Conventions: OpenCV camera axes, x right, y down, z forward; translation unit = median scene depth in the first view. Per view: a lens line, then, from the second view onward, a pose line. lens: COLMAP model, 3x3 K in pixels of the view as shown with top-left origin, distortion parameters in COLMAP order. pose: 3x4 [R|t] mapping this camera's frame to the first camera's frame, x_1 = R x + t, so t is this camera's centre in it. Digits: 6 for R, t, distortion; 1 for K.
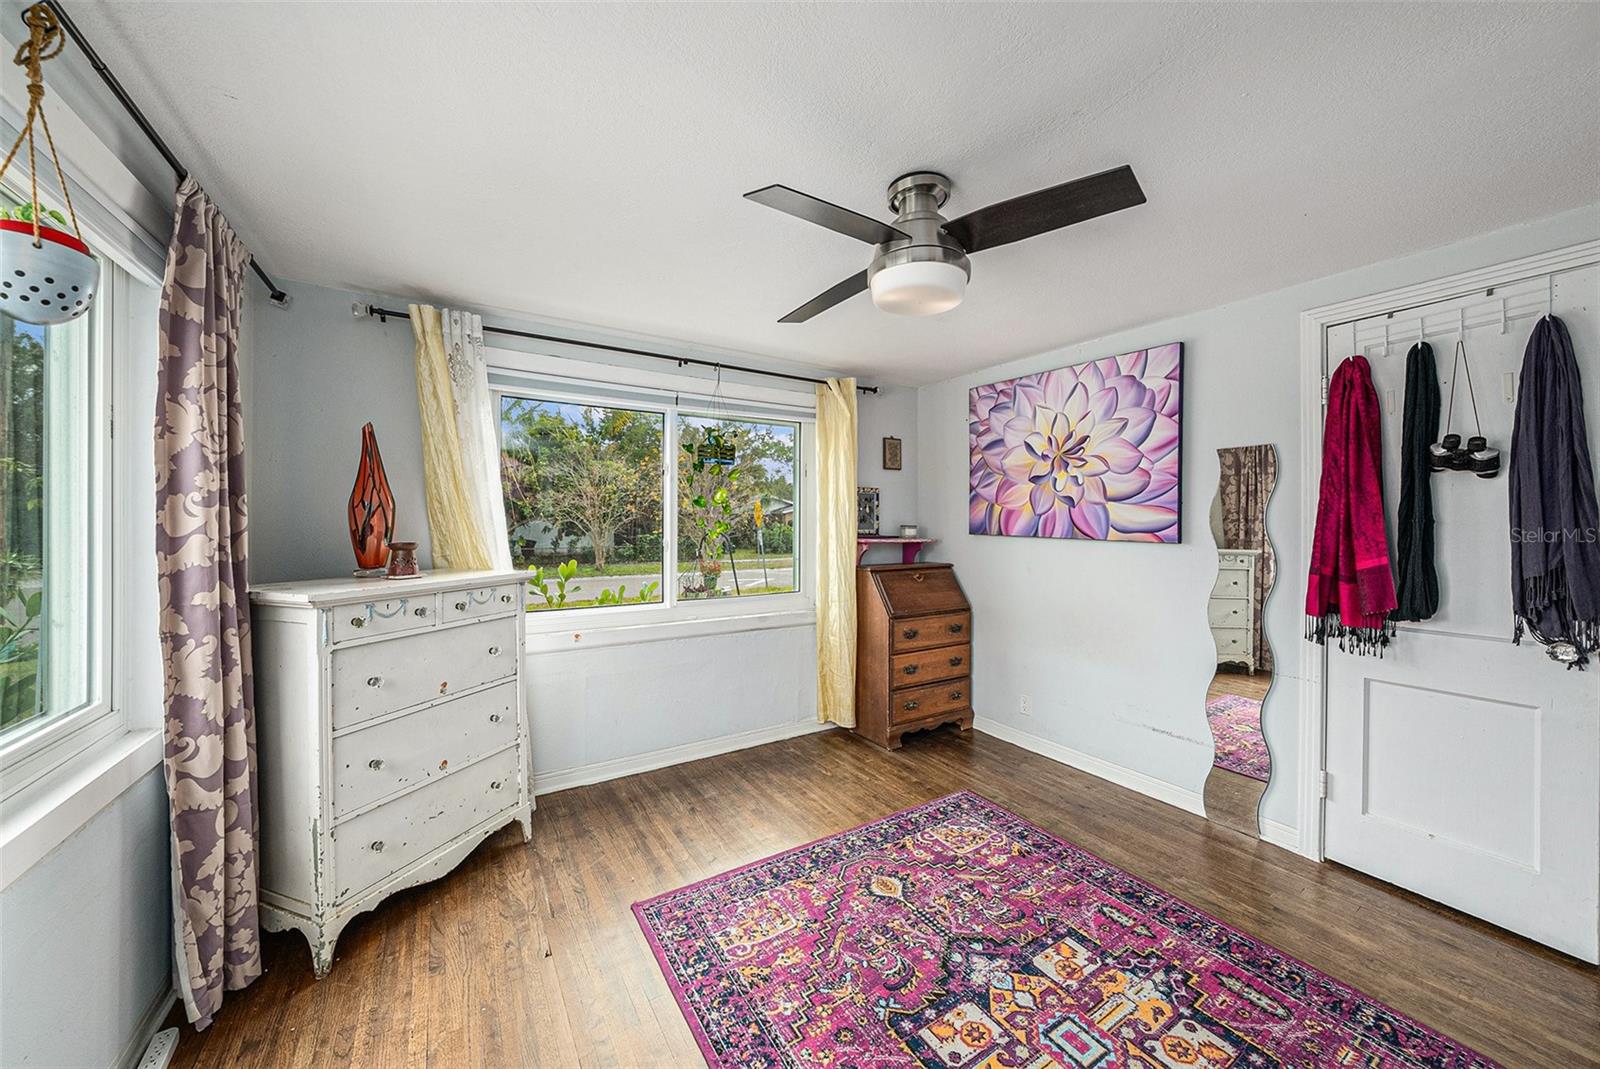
lens RADIAL K [[557.9, 0, 812.3], [0, 557.9, 525.8], [0, 0, 1]] dist [-0.019427, 0.002115]
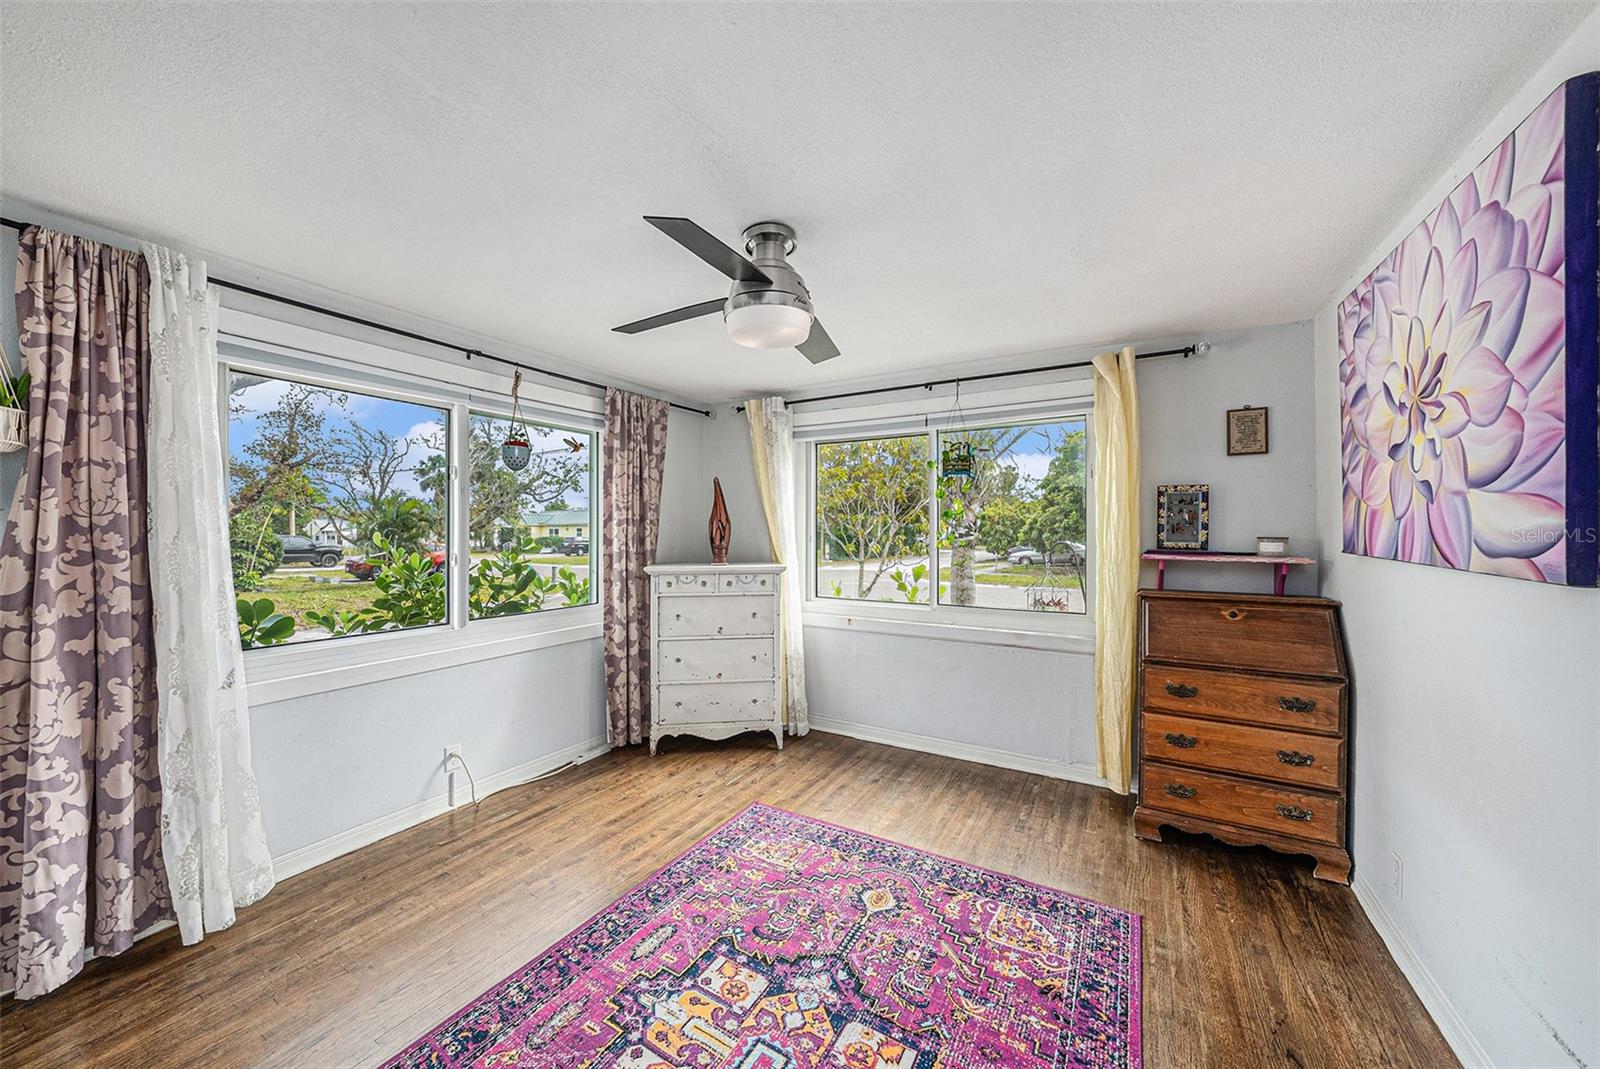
lens RADIAL K [[557.9, 0, 808.0], [0, 557.9, 534.9], [0, 0, 1]] dist [-0.019427, 0.002115]
pose [[0.470392, 0.003689, -0.882450, 0.813499], [-0.004073, 0.999990, 0.002009, -0.003875], [0.882448, 0.002650, 0.470402, 0.359783]]
